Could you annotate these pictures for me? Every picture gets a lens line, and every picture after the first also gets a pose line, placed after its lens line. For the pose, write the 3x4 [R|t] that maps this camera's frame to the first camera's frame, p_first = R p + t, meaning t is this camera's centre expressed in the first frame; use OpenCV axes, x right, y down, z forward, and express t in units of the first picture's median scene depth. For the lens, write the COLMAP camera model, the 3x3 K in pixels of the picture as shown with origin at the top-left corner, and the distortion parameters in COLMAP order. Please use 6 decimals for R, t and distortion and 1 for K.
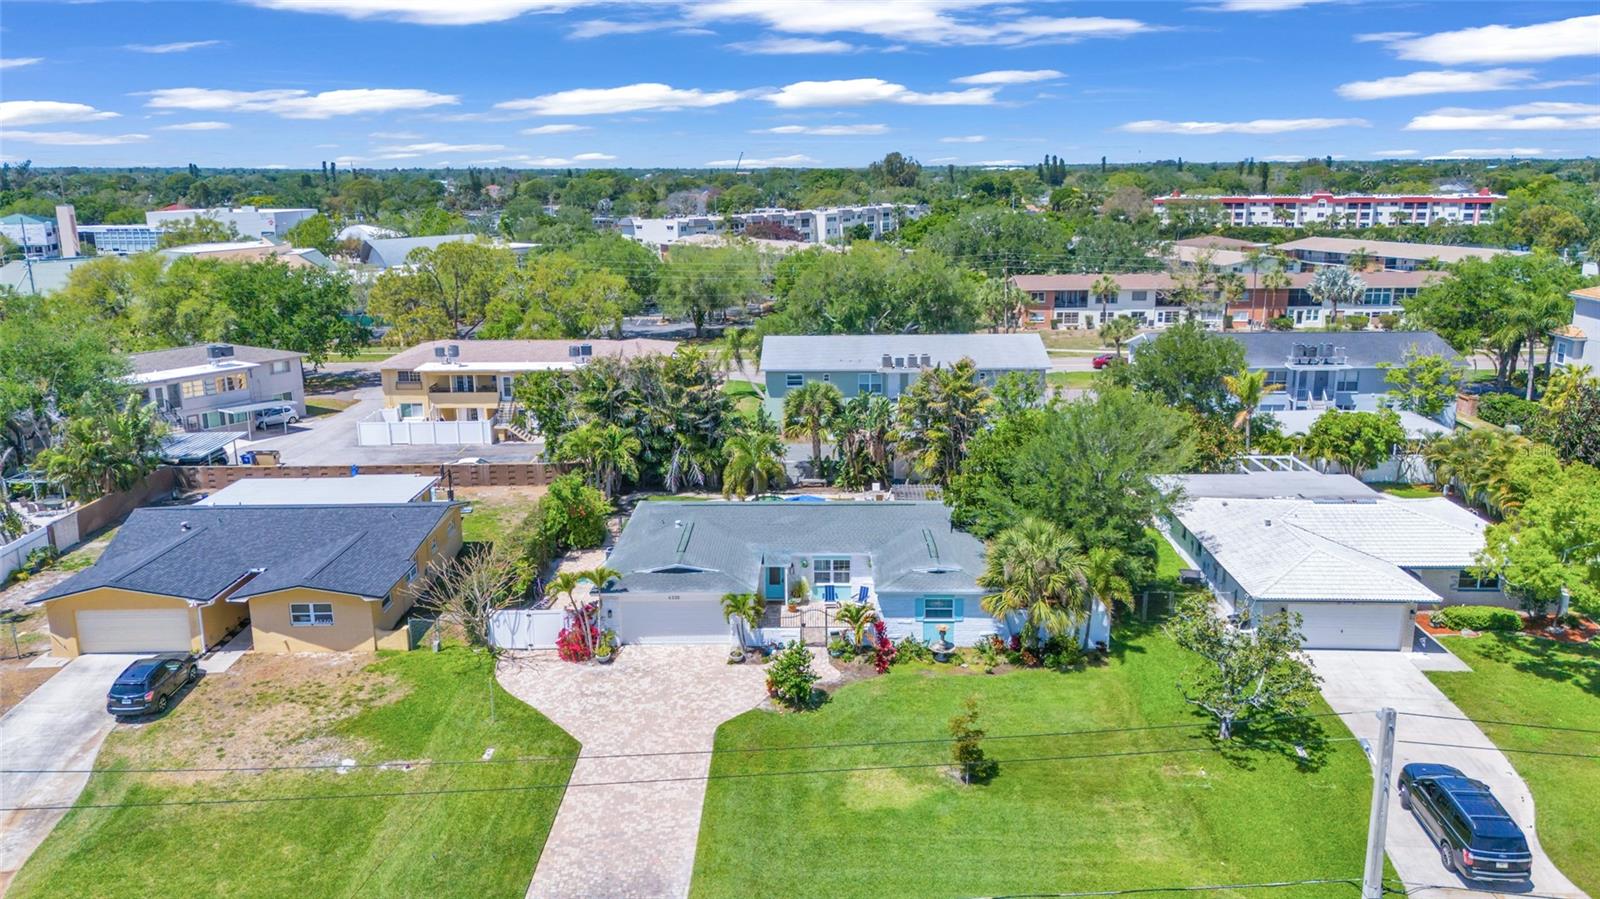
lens RADIAL K [[1183.6, 0, 802.5], [0, 1183.6, 449.2], [0, 0, 1]] dist [0.080797, -0.085787]
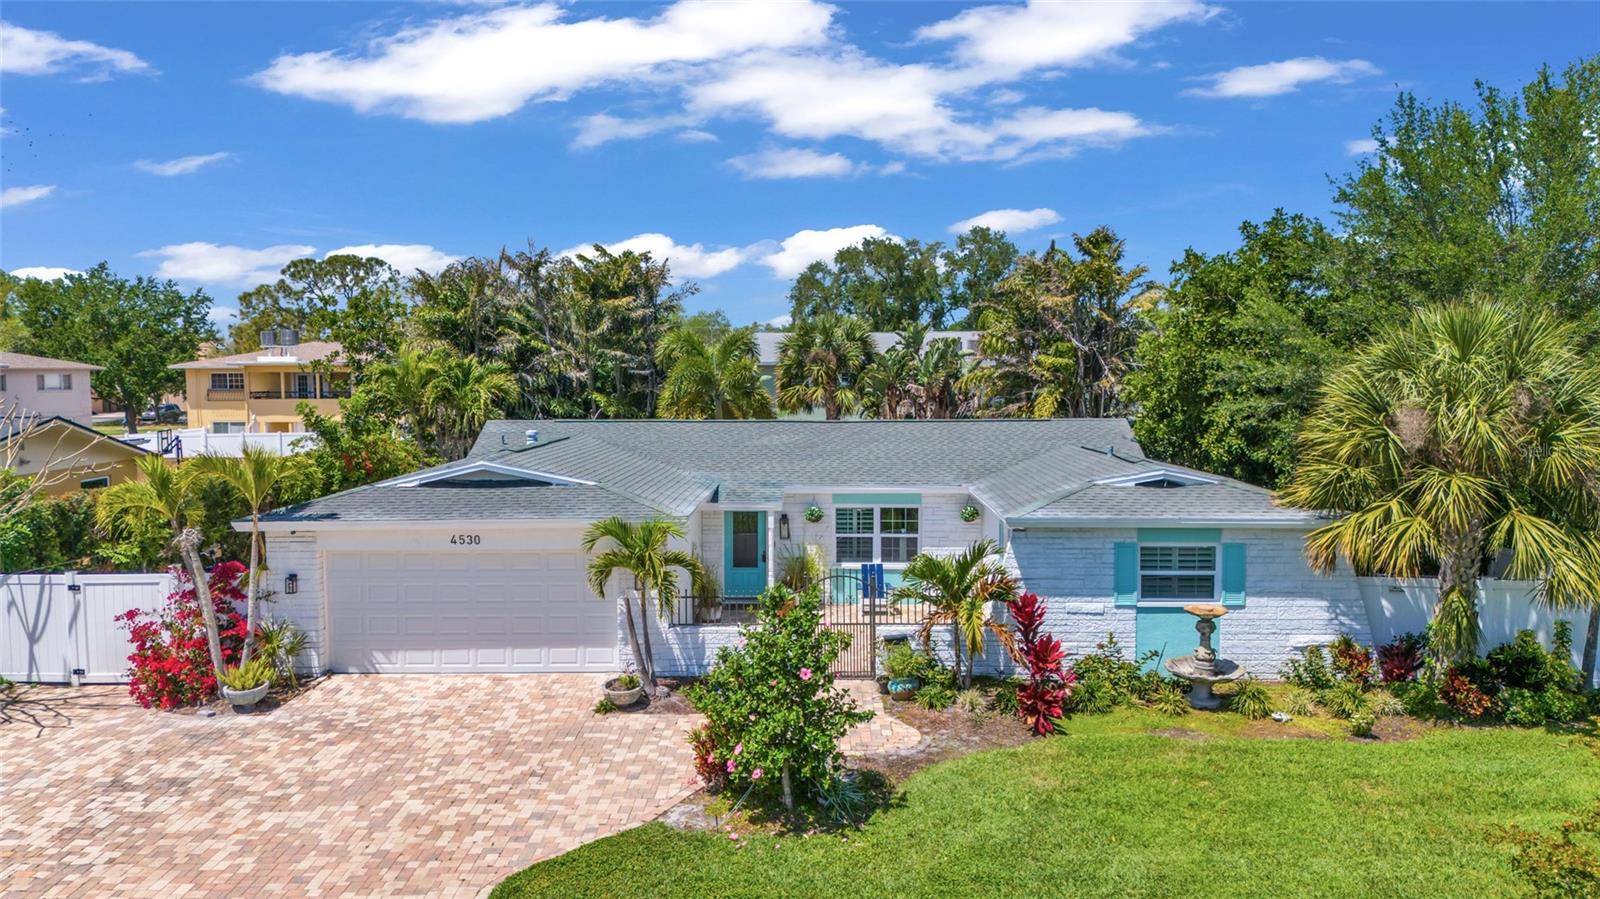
lens RADIAL K [[1183.6, 0, 802.5], [0, 1183.6, 449.2], [0, 0, 1]] dist [0.080797, -0.085787]
pose [[0.999972, 0.006422, -0.003921, -0.000943], [-0.006972, 0.986819, -0.161680, 0.157644], [0.002831, 0.161703, 0.986835, 0.626675]]
